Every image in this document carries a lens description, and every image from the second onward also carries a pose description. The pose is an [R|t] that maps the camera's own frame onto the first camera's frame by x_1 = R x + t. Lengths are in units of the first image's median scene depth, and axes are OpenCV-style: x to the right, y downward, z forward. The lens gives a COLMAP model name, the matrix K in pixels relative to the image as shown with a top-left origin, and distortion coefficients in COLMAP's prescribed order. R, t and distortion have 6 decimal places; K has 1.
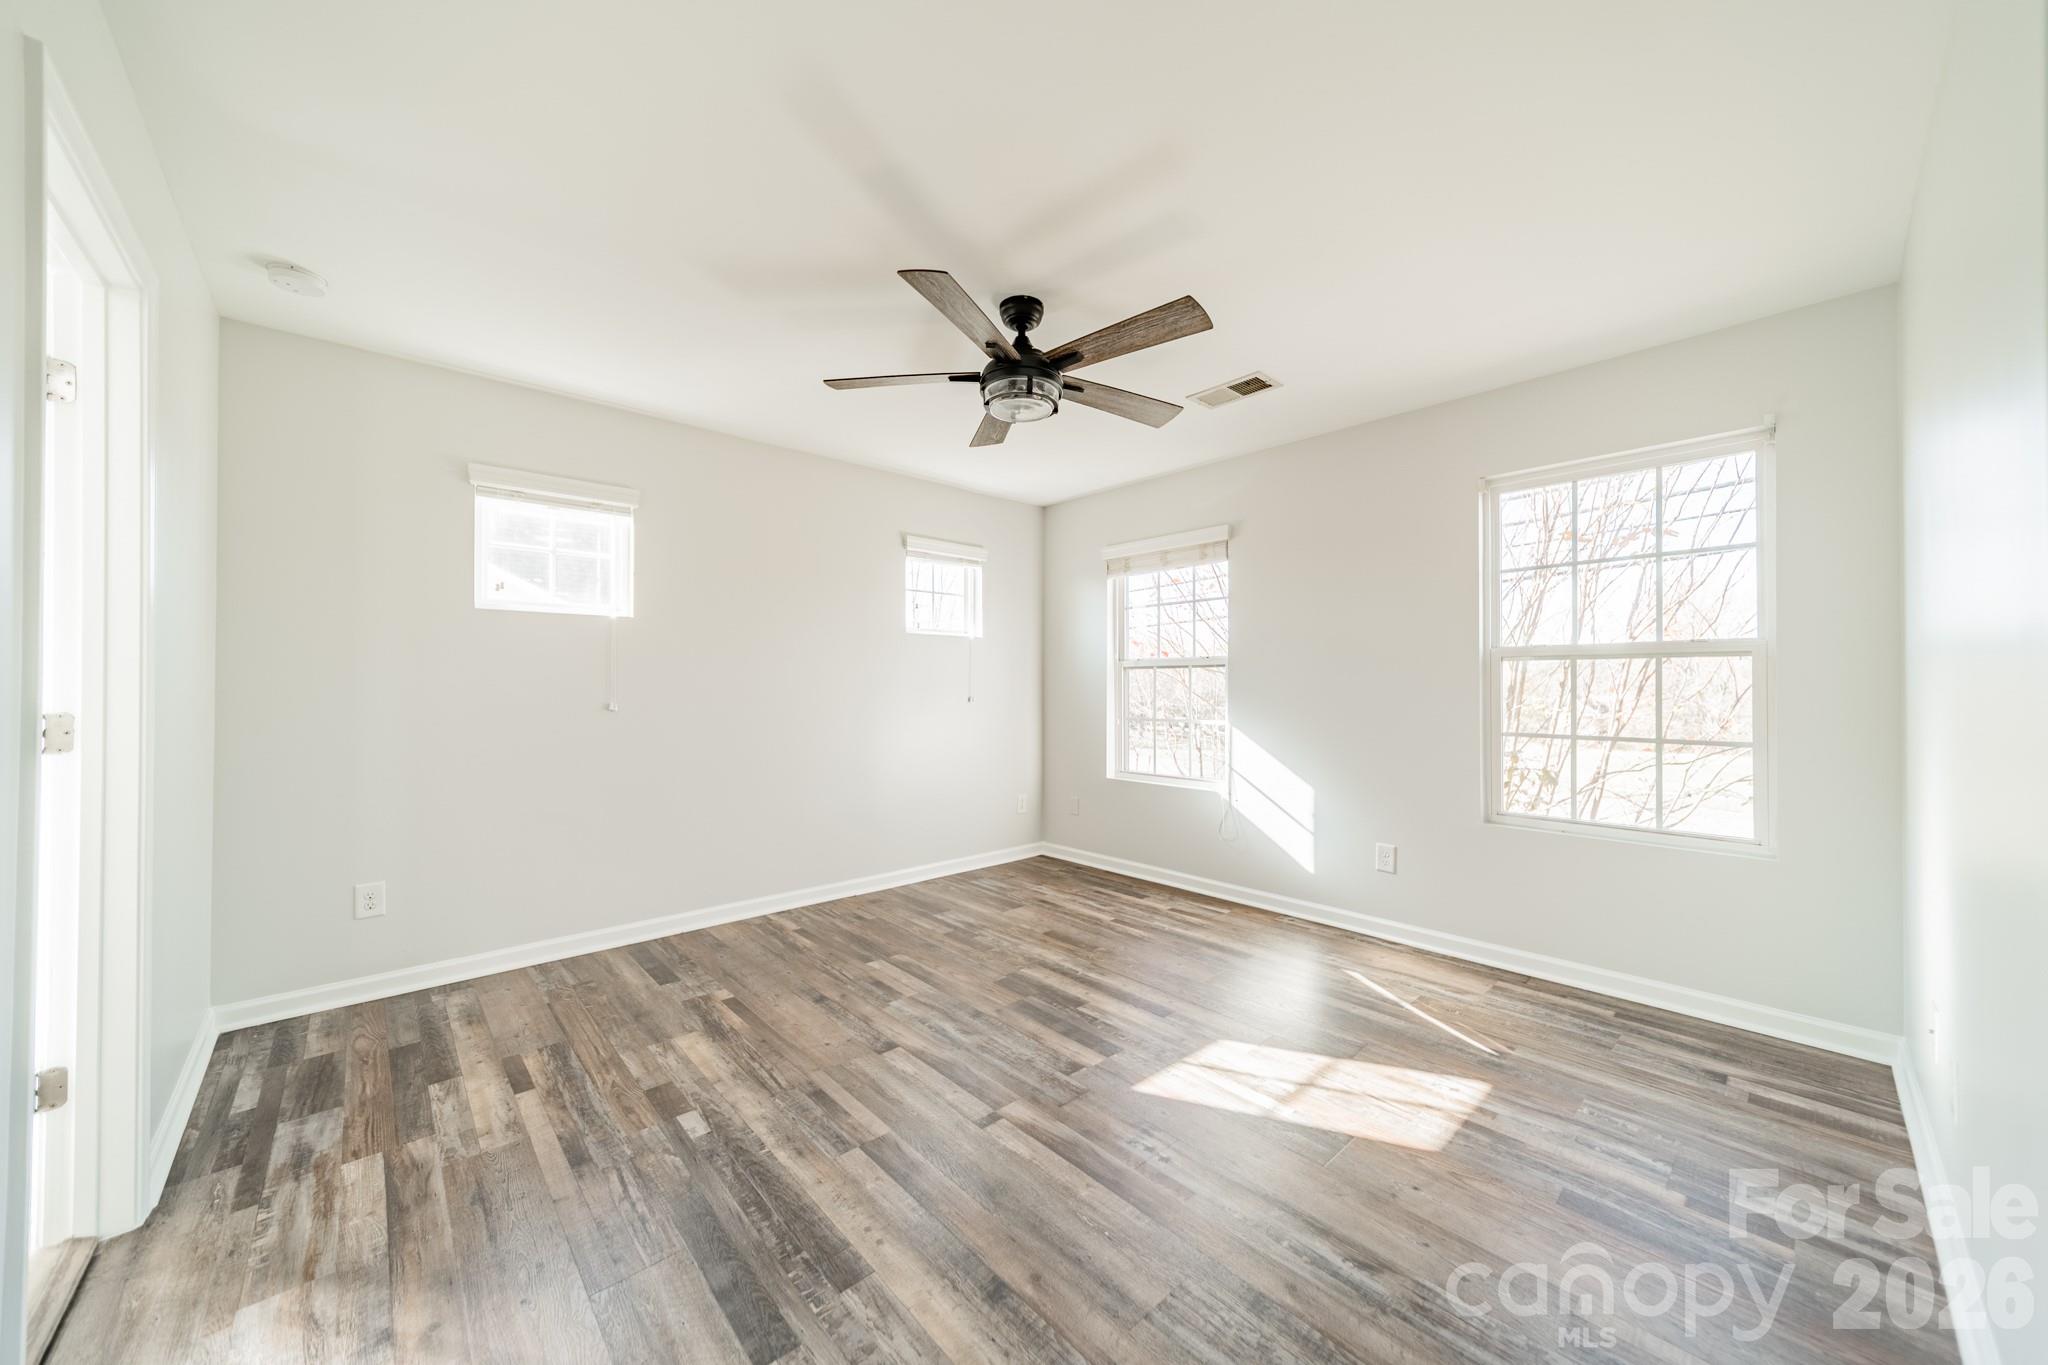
lens RADIAL K [[725.6, 0, 1021.3], [0, 725.6, 682.3], [0, 0, 1]] dist [0.006307, 0.000421]
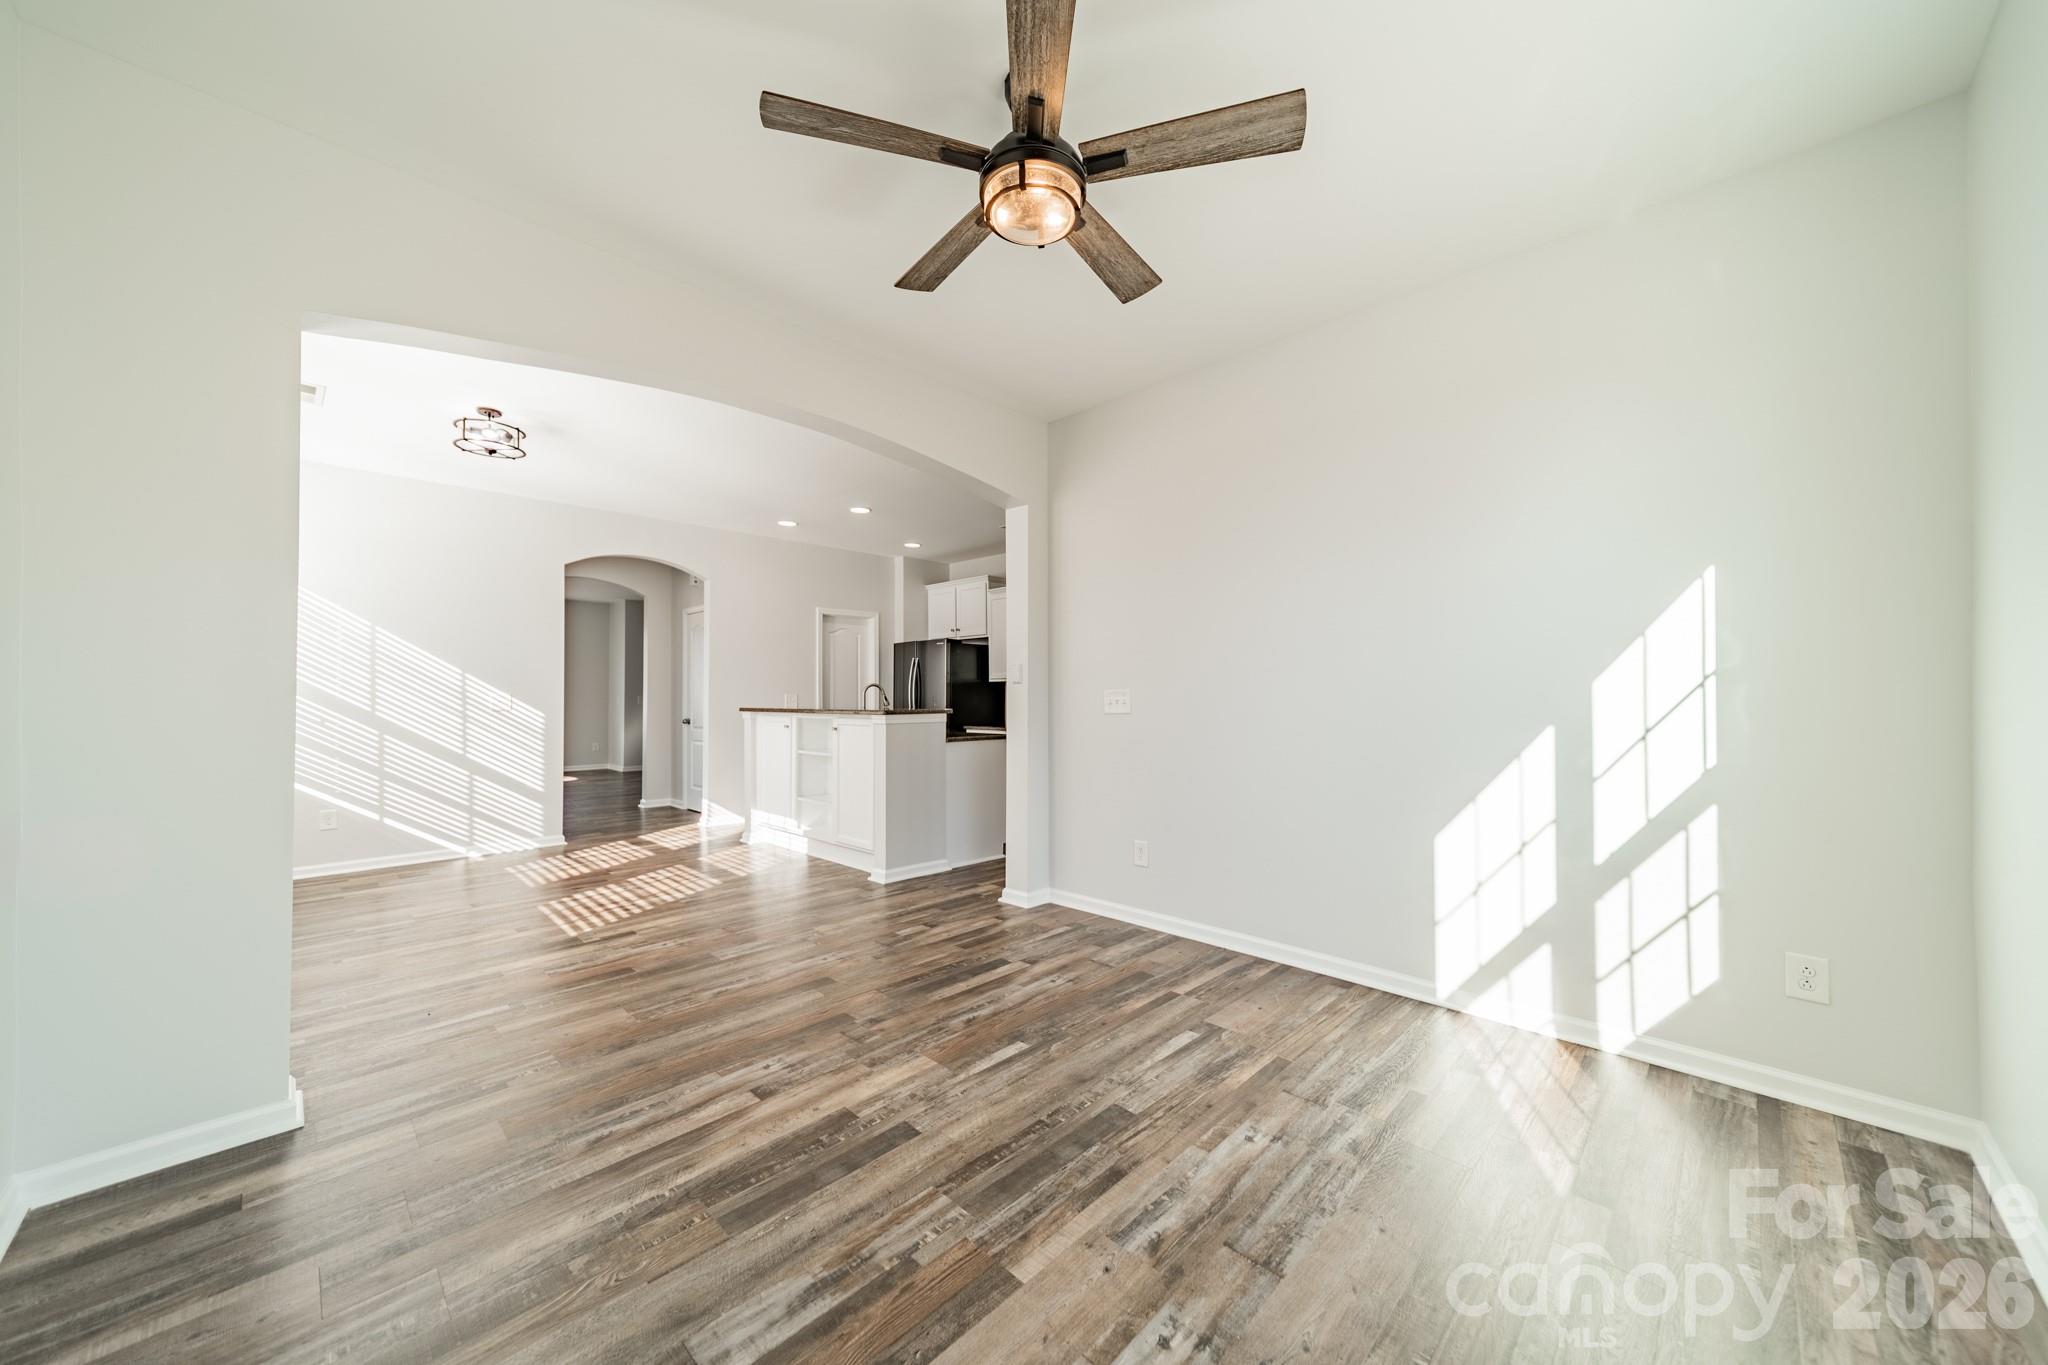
lens RADIAL K [[725.6, 0, 1027.3], [0, 725.6, 687.9], [0, 0, 1]] dist [0.006307, 0.000421]
pose [[-0.101812, 0.007257, 0.994777, -1.662866], [-0.011531, 0.999898, -0.008475, -0.002906], [-0.994737, -0.012333, -0.101718, 0.802698]]
